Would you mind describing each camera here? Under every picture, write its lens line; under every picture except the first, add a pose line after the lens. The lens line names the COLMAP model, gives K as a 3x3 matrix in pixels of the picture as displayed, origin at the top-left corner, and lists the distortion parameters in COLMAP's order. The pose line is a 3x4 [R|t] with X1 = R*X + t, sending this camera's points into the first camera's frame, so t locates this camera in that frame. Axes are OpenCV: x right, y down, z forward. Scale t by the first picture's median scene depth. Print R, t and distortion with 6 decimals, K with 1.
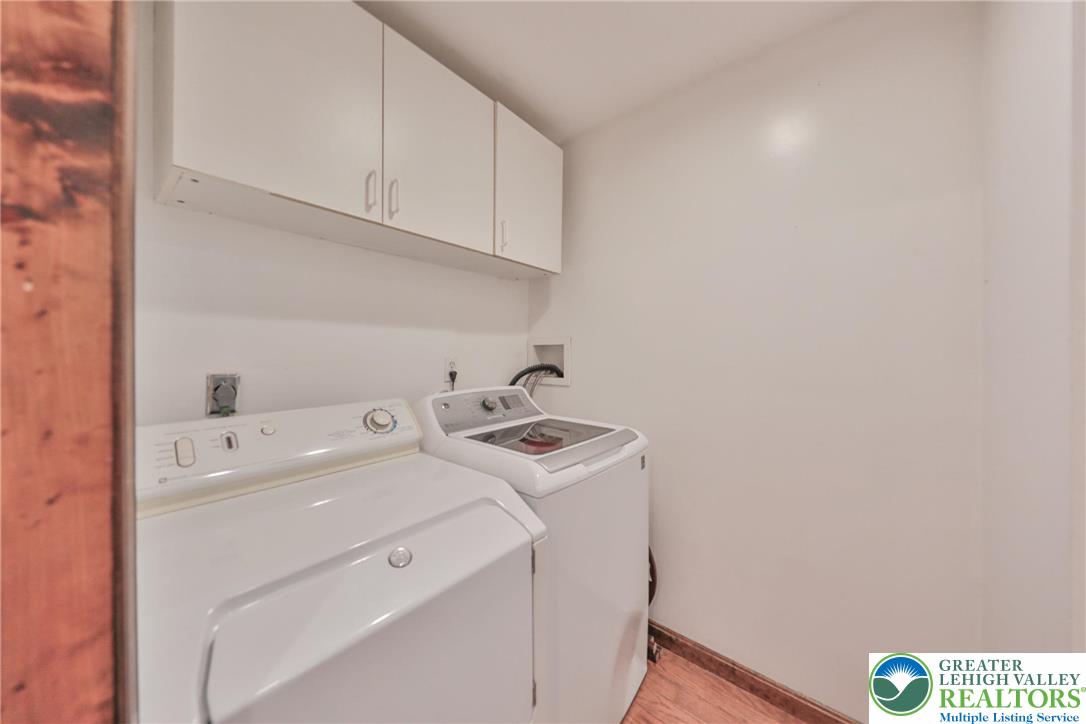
lens RADIAL K [[370.1, 0, 553.7], [0, 370.1, 348.0], [0, 0, 1]] dist [0.001846, -0.001583]
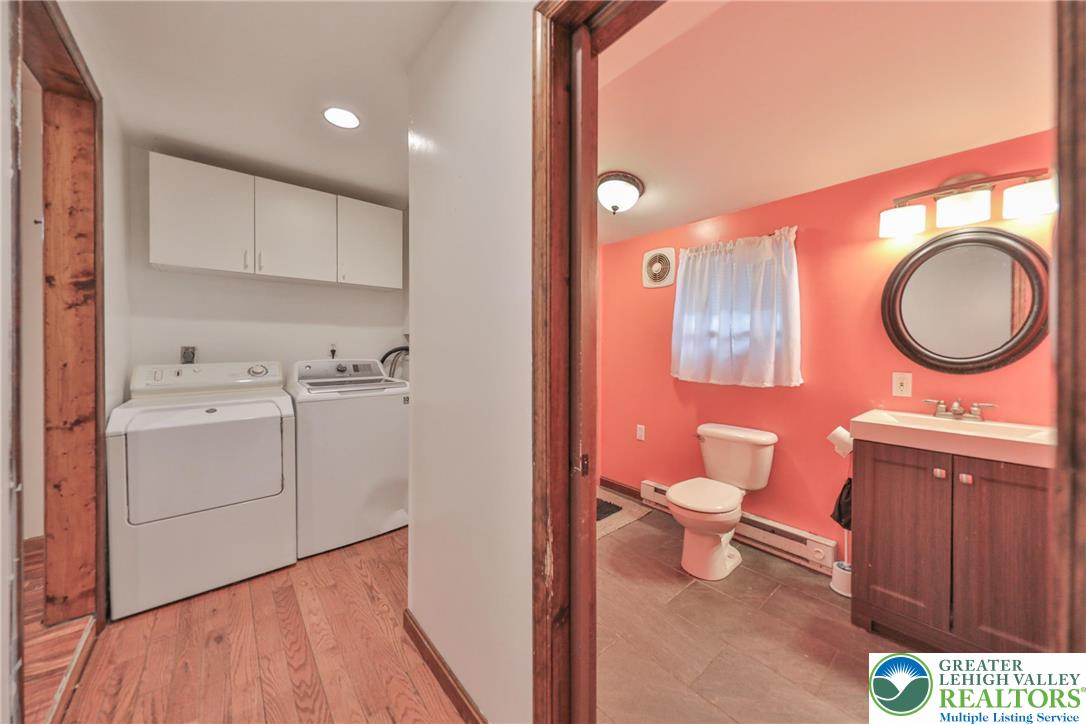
lens RADIAL K [[370.1, 0, 559.8], [0, 370.1, 345.0], [0, 0, 1]] dist [0.001846, -0.001583]
pose [[0.989861, 0.010703, -0.141635, 1.499659], [-0.008740, 0.999857, 0.014475, 0.014009], [0.141769, -0.013090, 0.989813, -0.791428]]
